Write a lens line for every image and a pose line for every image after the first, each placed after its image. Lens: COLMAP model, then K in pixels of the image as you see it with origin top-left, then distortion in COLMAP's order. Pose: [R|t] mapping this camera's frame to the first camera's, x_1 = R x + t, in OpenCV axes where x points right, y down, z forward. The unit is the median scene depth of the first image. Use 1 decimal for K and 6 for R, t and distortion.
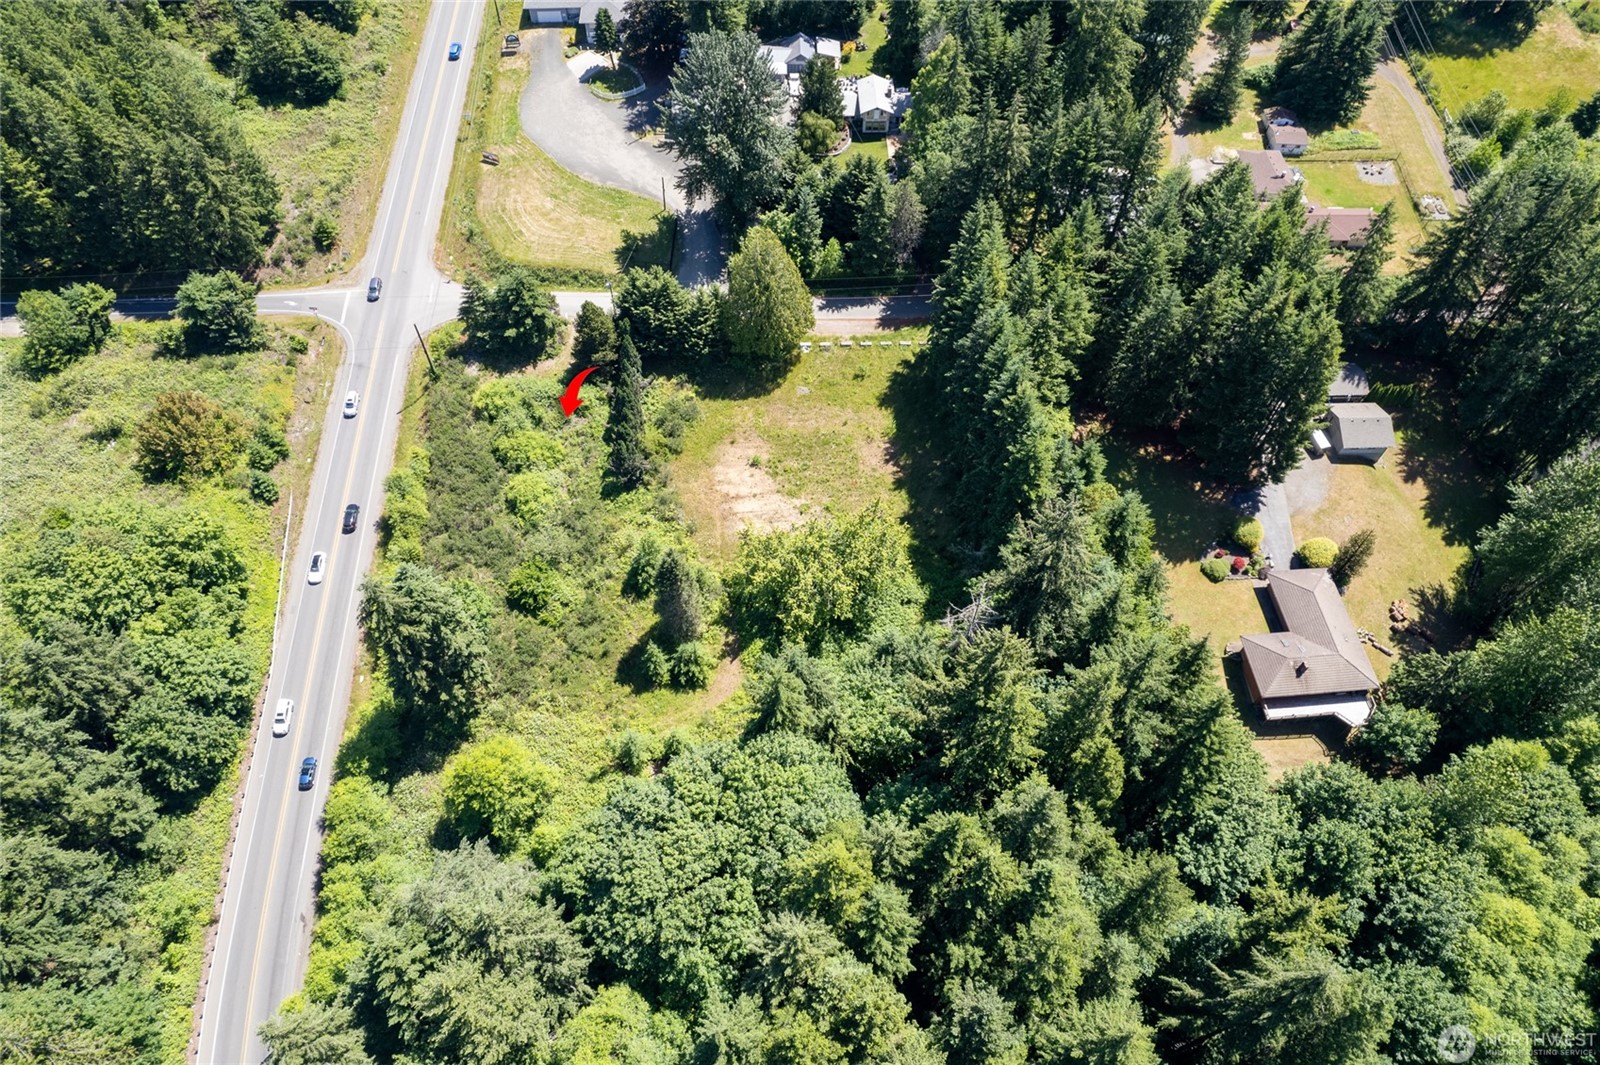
lens RADIAL K [[1031.0, 0, 800.0], [0, 1031.0, 532.5], [0, 0, 1]] dist [-0.066045, 0.061444]
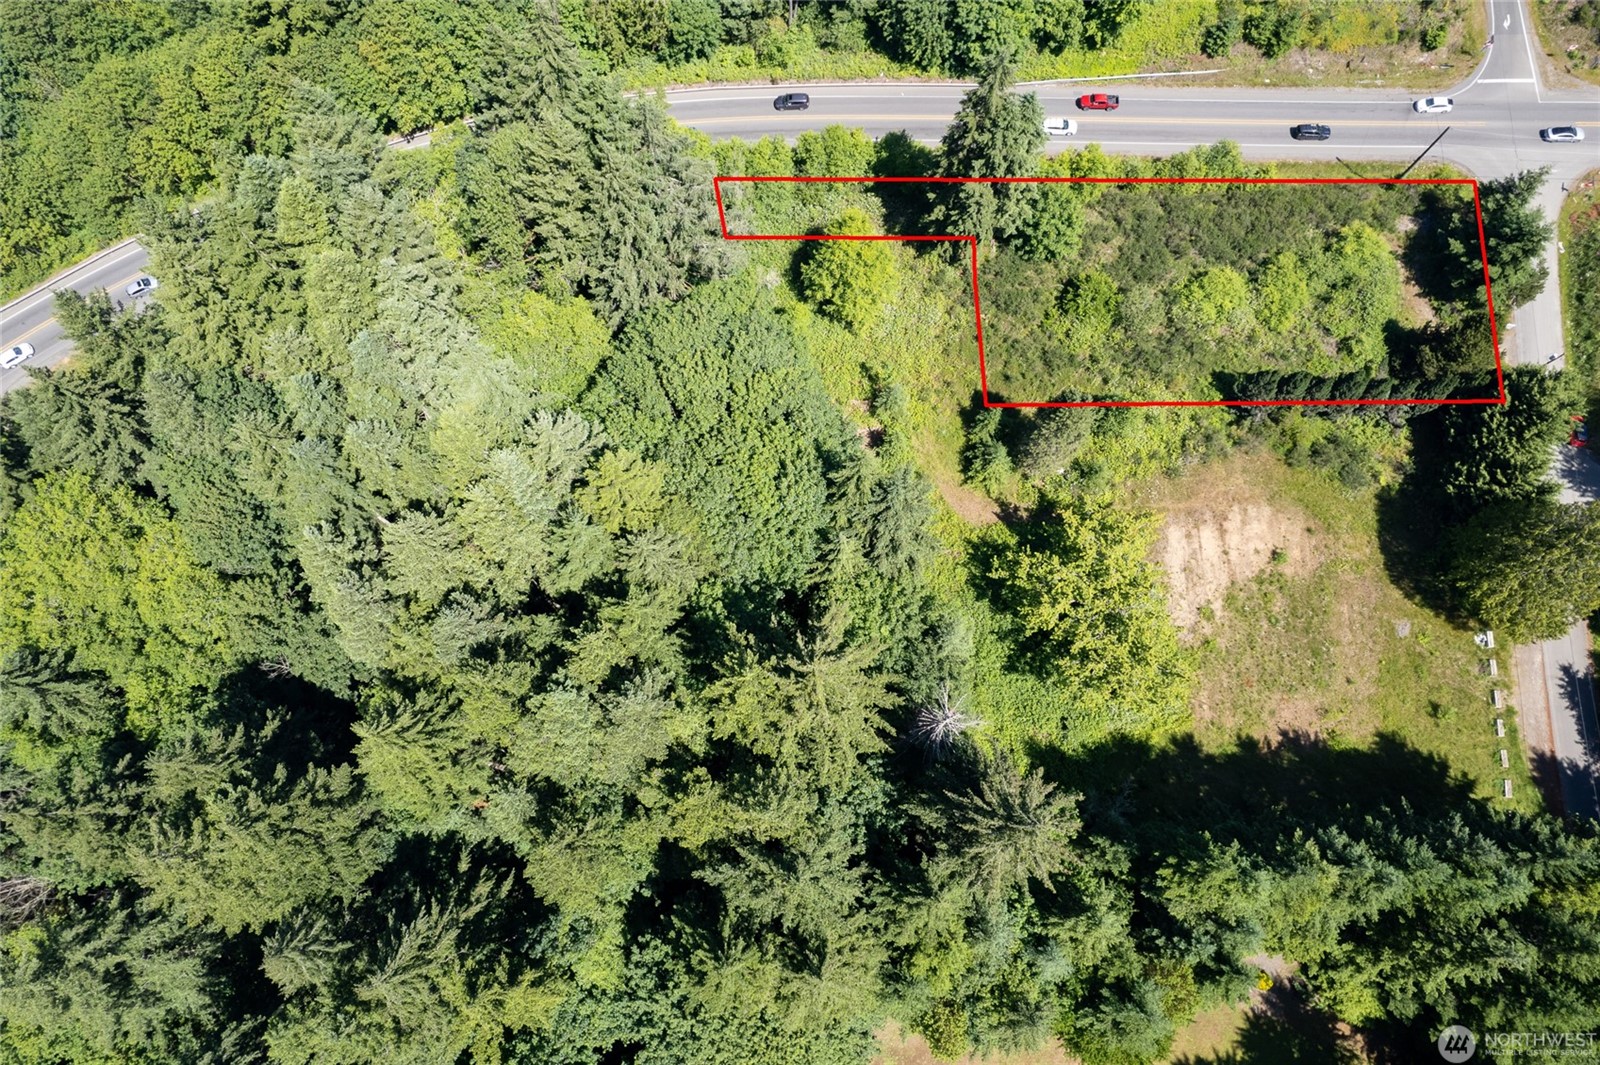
lens RADIAL K [[1031.0, 0, 800.0], [0, 1031.0, 532.5], [0, 0, 1]] dist [-0.066045, 0.061444]
pose [[-0.104717, 0.948753, -0.298165, 0.199594], [-0.832237, 0.080533, 0.548540, -0.188578], [0.544442, 0.305586, 0.781153, 0.214896]]
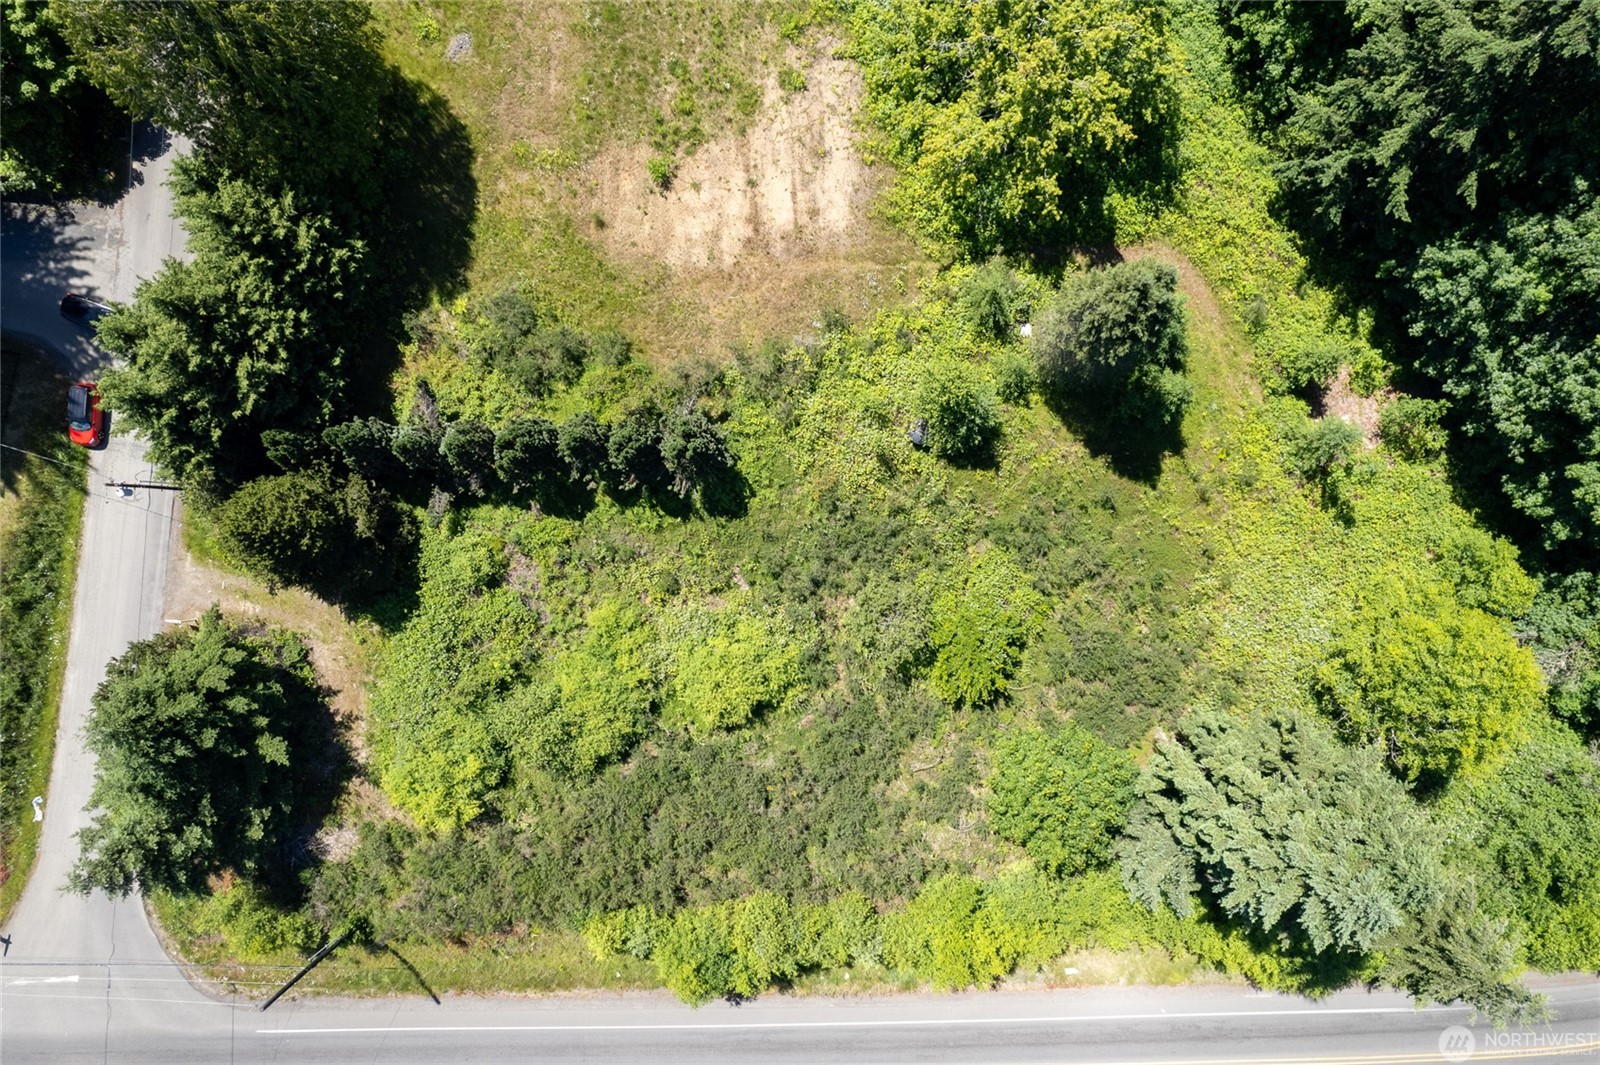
lens RADIAL K [[1015.3, 0, 801.5], [0, 1015.3, 582.6], [0, 0, 1]] dist [-0.069792, 0.062034]
pose [[0.085406, -0.995565, -0.039447, -0.193424], [0.801784, 0.045171, 0.595904, -0.267116], [-0.591480, -0.082522, 0.802086, 0.604419]]
